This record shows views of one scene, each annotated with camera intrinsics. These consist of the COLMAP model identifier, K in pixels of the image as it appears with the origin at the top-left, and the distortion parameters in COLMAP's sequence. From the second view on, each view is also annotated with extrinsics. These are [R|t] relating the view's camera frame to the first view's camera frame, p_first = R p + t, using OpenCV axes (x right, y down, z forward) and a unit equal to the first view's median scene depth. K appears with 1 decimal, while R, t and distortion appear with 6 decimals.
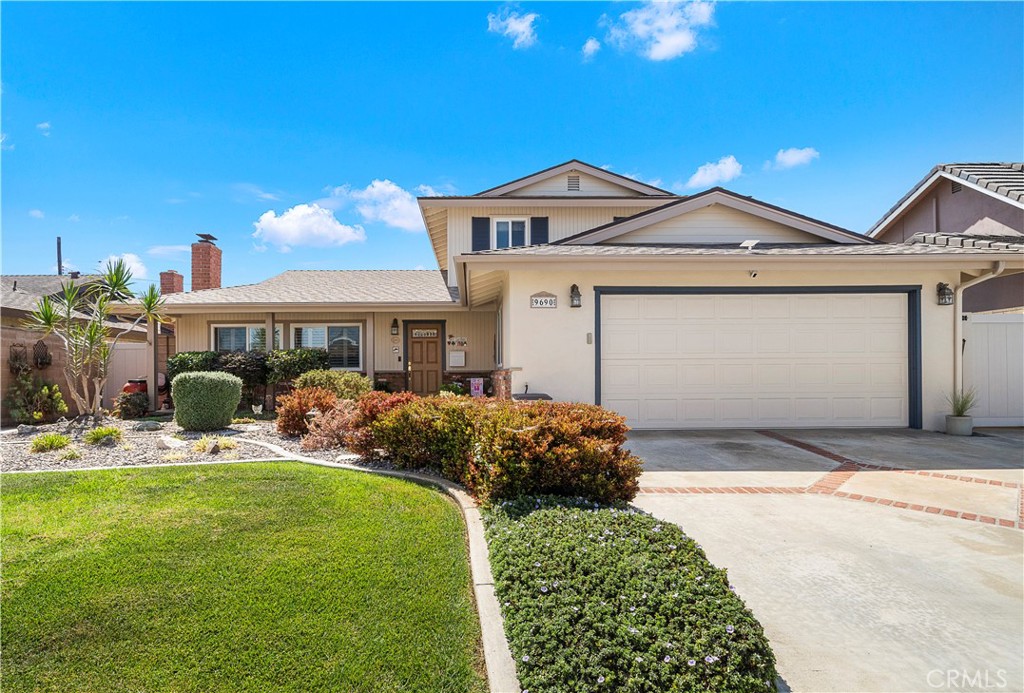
lens RADIAL K [[561.0, 0, 512.0], [0, 561.0, 367.3], [0, 0, 1]] dist [0.000568, 0.000076]
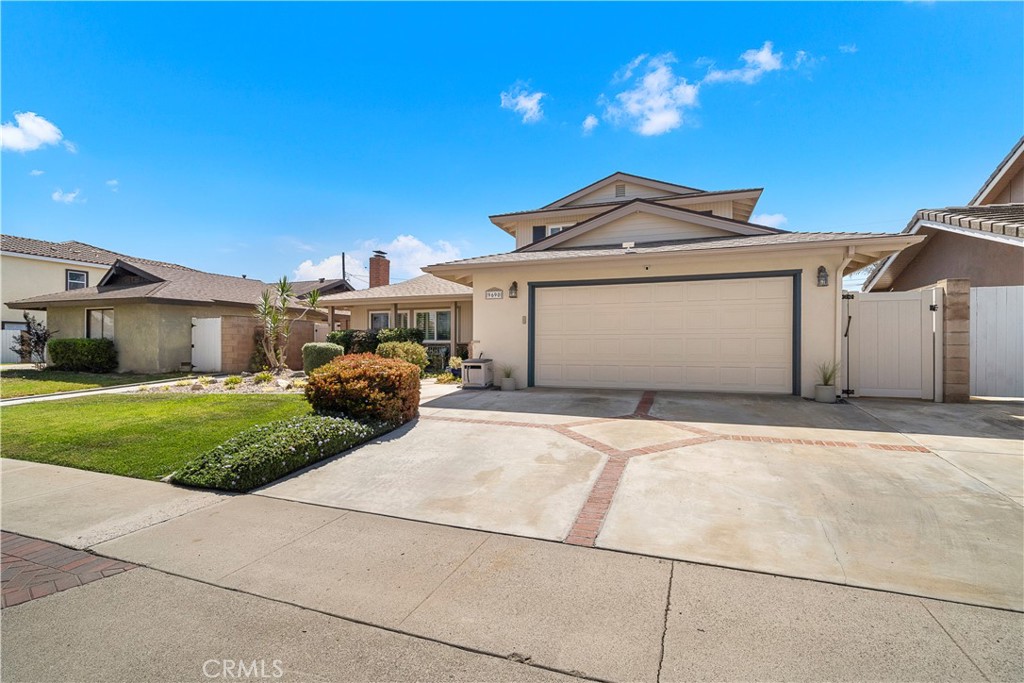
lens RADIAL K [[471.5, 0, 512.0], [0, 471.5, 341.5], [0, 0, 1]] dist [0.000979, 0.000000]
pose [[0.933161, 0.003815, -0.359438, 0.518753], [-0.002683, 0.999990, 0.003649, -0.002183], [0.359448, -0.002441, 0.933162, -0.097631]]
